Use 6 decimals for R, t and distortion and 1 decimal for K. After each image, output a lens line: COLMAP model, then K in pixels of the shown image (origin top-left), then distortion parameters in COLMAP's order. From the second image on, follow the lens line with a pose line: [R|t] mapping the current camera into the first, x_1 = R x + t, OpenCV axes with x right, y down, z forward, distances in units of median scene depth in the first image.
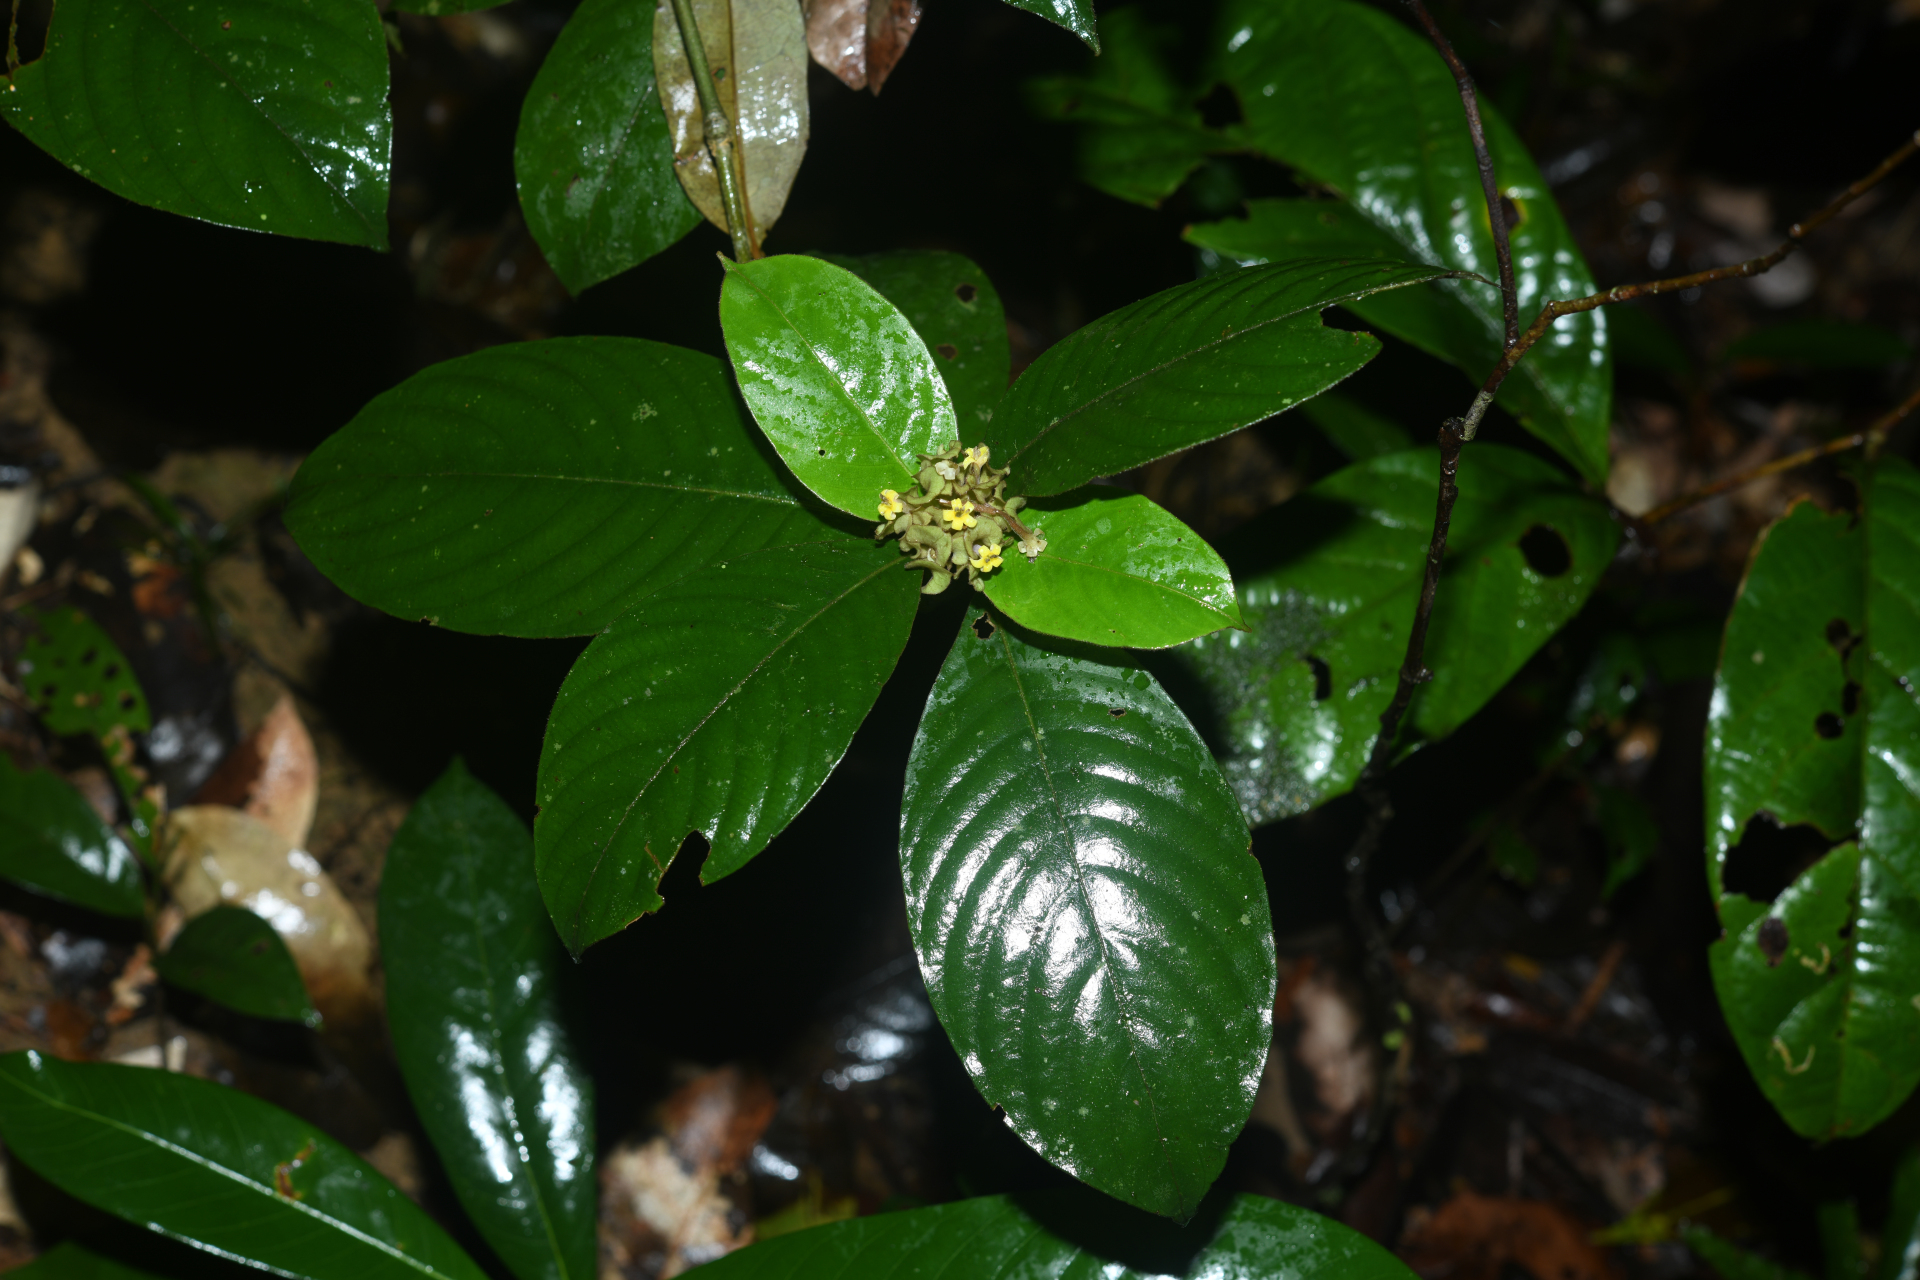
lens RADIAL K [[3120.9, 0, 869.8], [0, 3120.9, 714.0], [0, 0, 1]] dist [-0.044303, 0.293099]
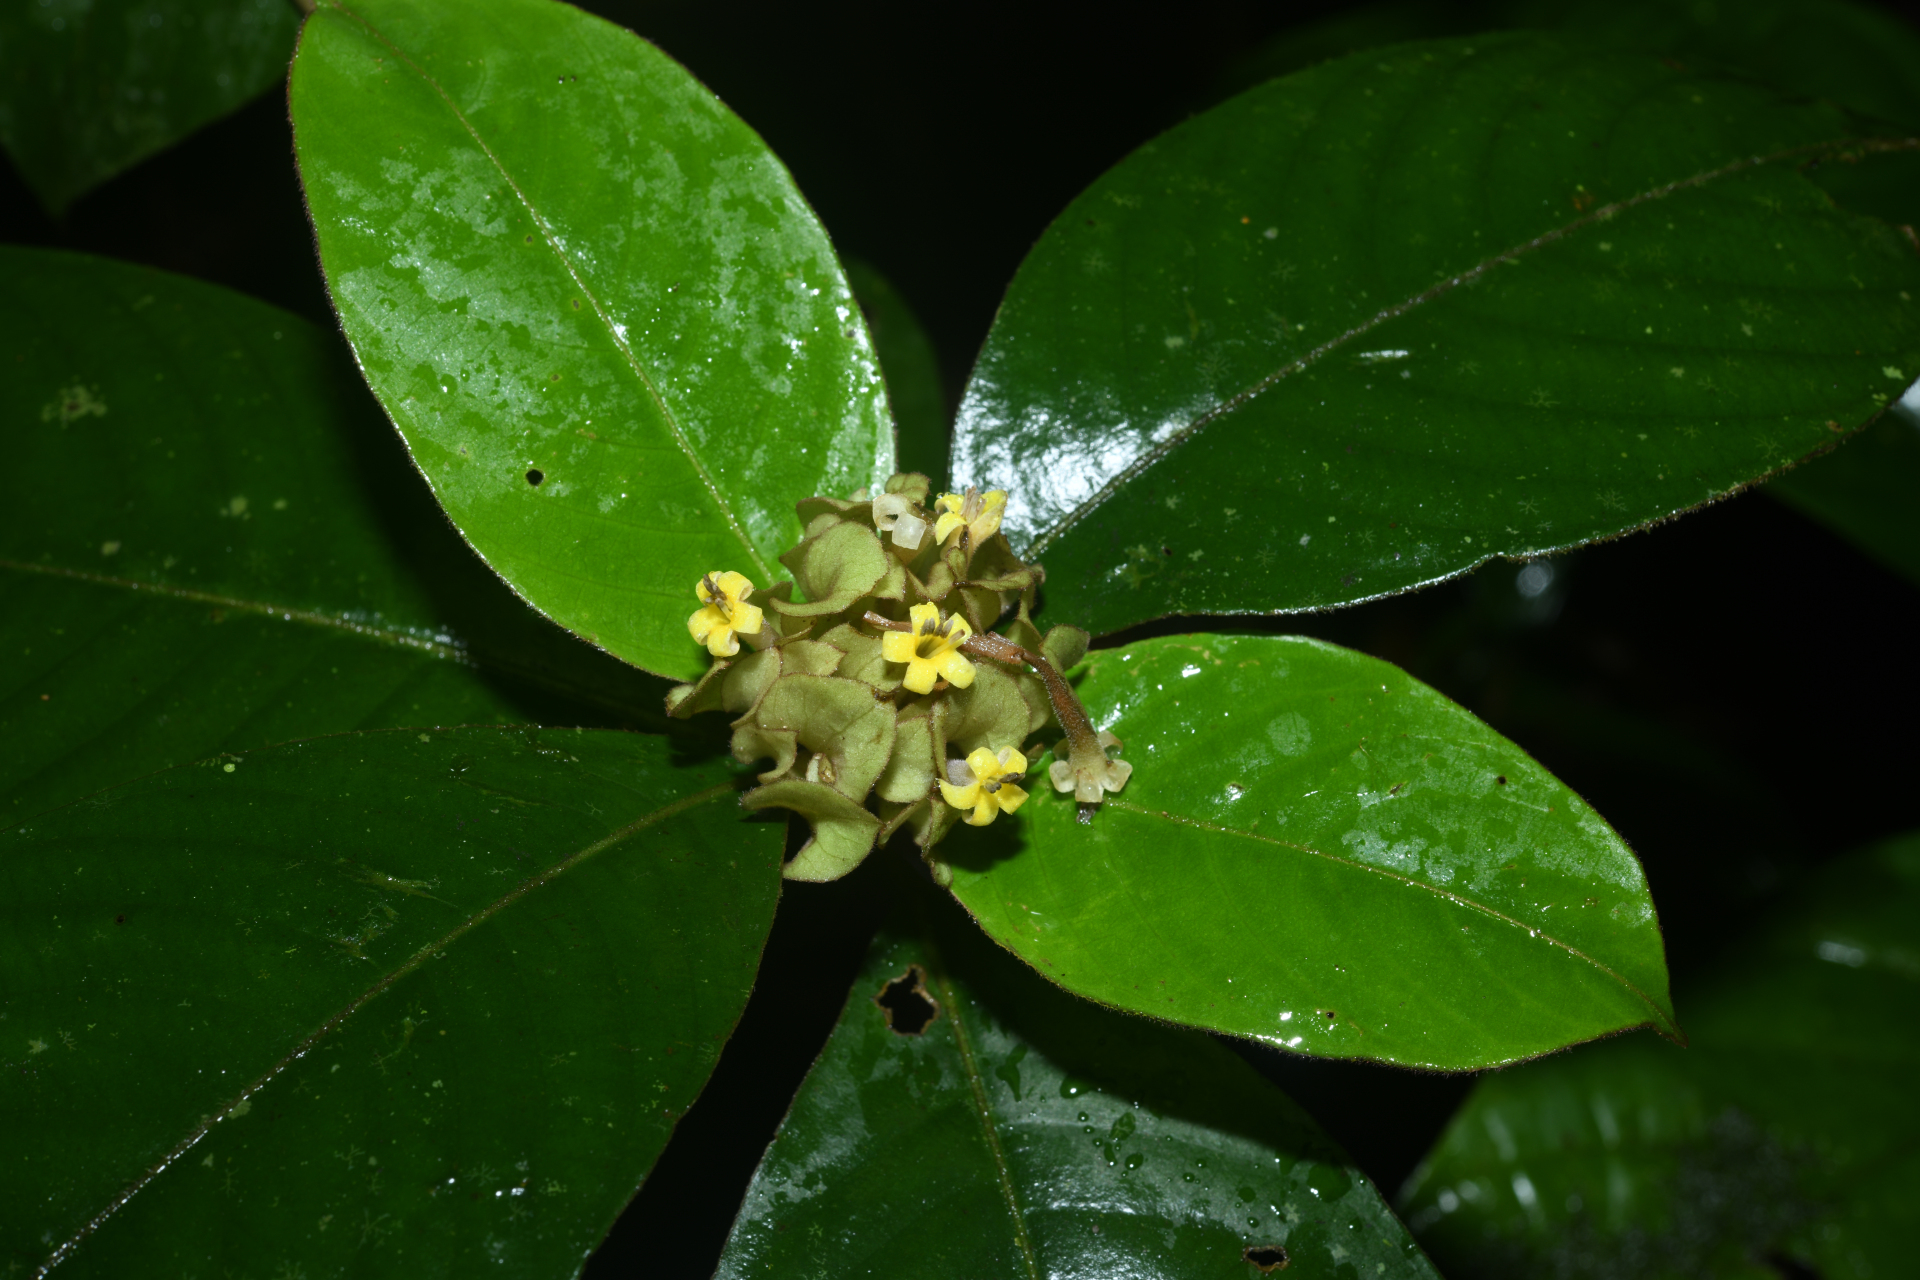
lens RADIAL K [[3343.8, 0, 957.1], [0, 3343.8, 742.0], [0, 0, 1]] dist [-0.114345, -0.024407]
pose [[0.984291, 0.086062, 0.154159, -0.024212], [-0.059958, 0.984197, -0.166616, 0.008574], [-0.166062, 0.154755, 0.973896, 0.617303]]
